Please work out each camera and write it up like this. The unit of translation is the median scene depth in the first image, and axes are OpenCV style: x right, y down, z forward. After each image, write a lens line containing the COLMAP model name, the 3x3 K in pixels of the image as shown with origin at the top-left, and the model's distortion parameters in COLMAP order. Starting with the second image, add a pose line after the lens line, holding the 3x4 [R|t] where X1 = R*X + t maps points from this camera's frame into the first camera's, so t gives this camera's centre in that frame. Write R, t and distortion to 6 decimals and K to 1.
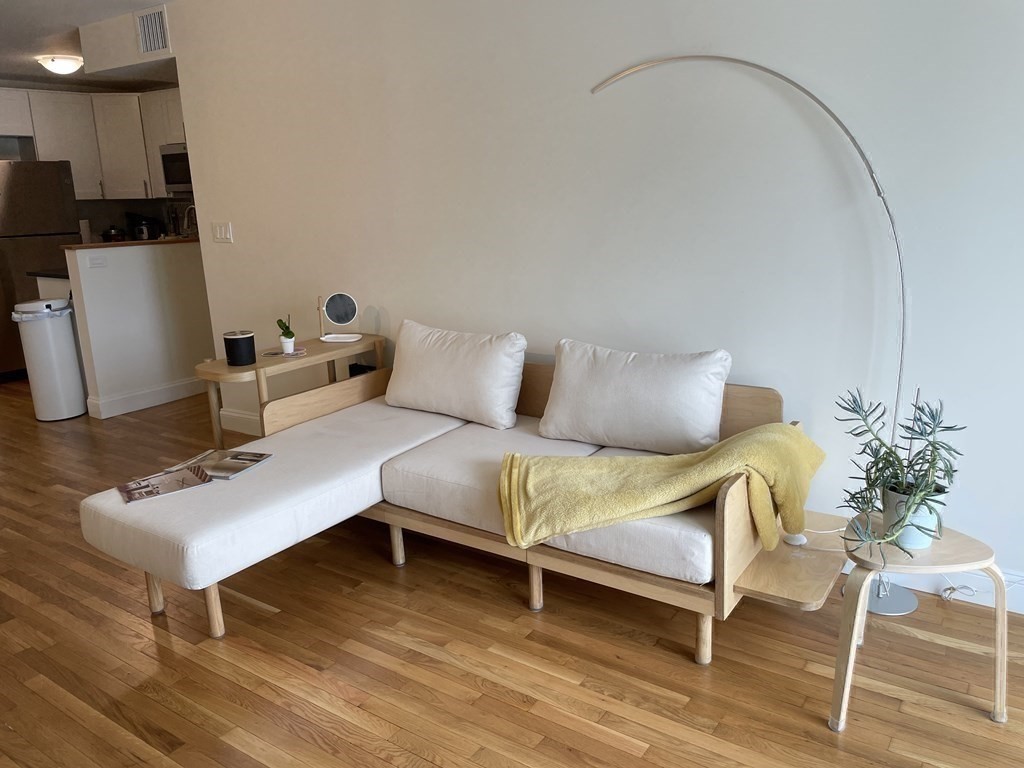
lens RADIAL K [[772.6, 0, 512.0], [0, 772.6, 384.0], [0, 0, 1]] dist [0.026194, -0.000864]
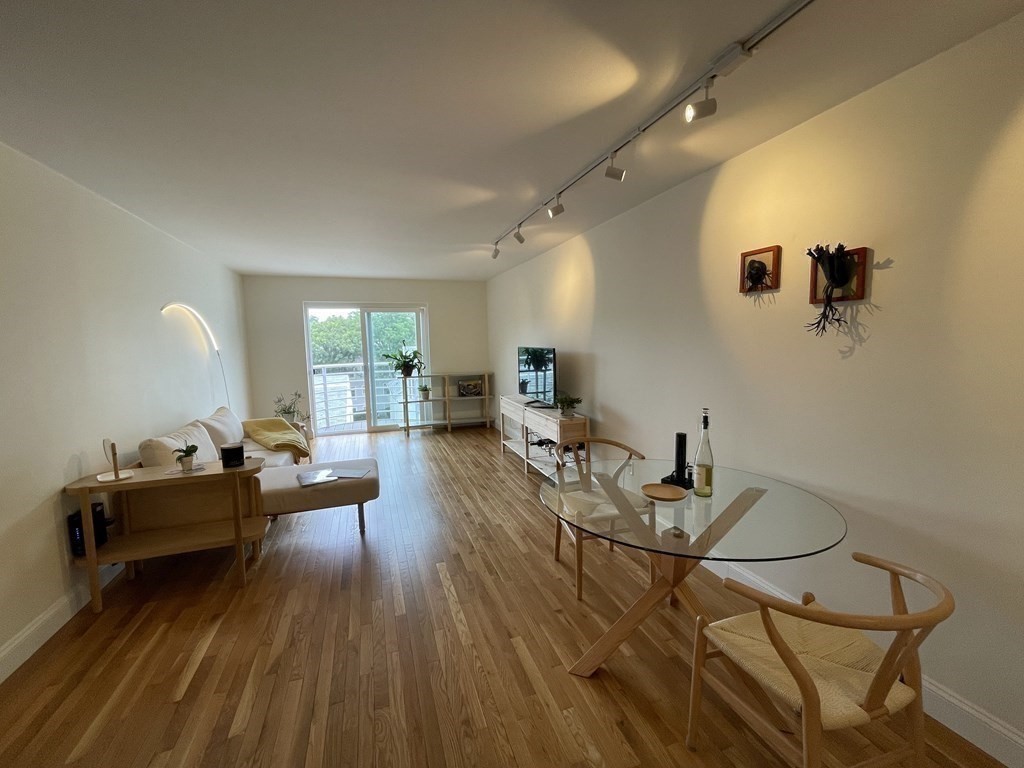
lens RADIAL K [[410.3, 0, 512.0], [0, 410.3, 384.0], [0, 0, 1]] dist [-0.008128, 0.000394]
pose [[-0.806897, -0.024245, 0.590195, -1.451422], [0.177533, 0.943008, 0.281457, -0.350189], [-0.563382, 0.331886, -0.756606, 1.467964]]
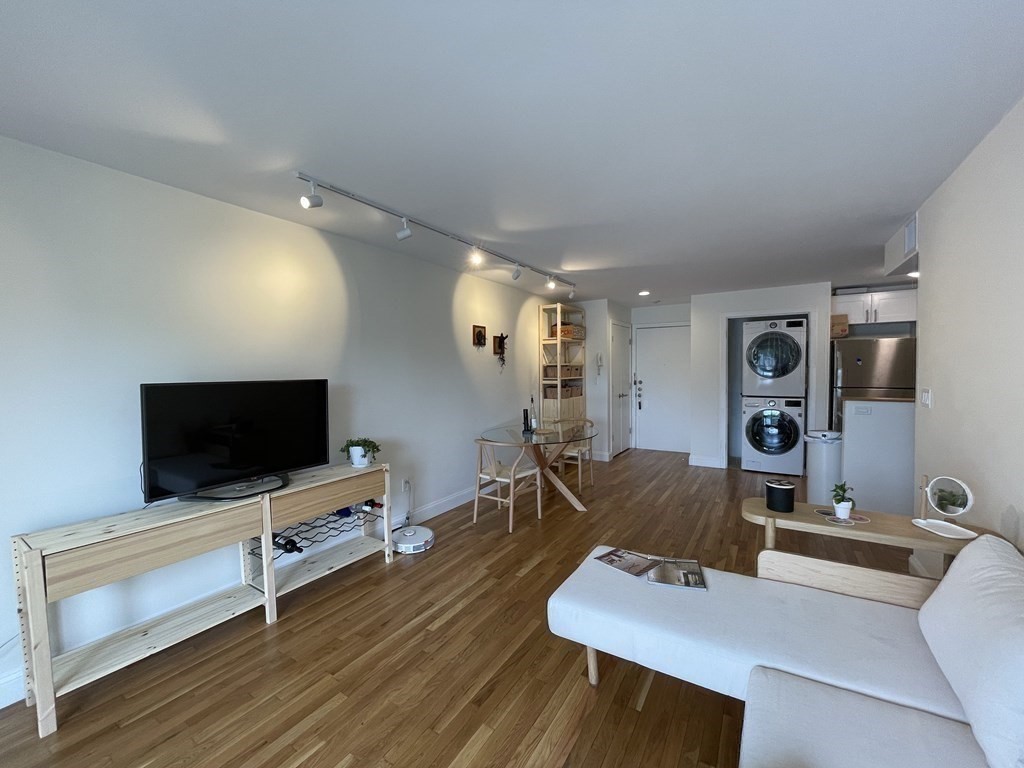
lens RADIAL K [[410.3, 0, 512.0], [0, 410.3, 384.0], [0, 0, 1]] dist [-0.008128, 0.000394]
pose [[0.036172, 0.057427, -0.997694, 0.277299], [-0.226853, 0.972757, 0.047767, -0.173449], [0.973257, 0.224602, 0.048214, 0.643637]]
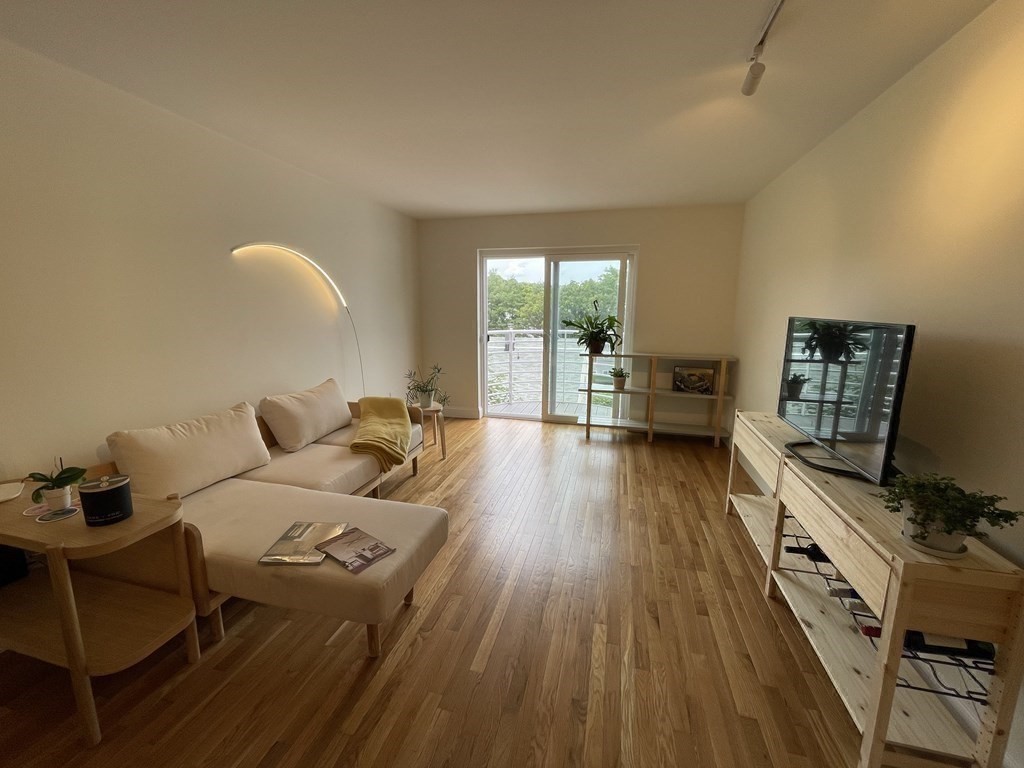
lens RADIAL K [[410.3, 0, 512.0], [0, 410.3, 384.0], [0, 0, 1]] dist [-0.008128, 0.000394]
pose [[-0.341350, -0.152327, 0.927511, -1.014734], [0.226421, 0.944397, 0.238430, -0.193162], [-0.912257, 0.291396, -0.287880, 0.843707]]
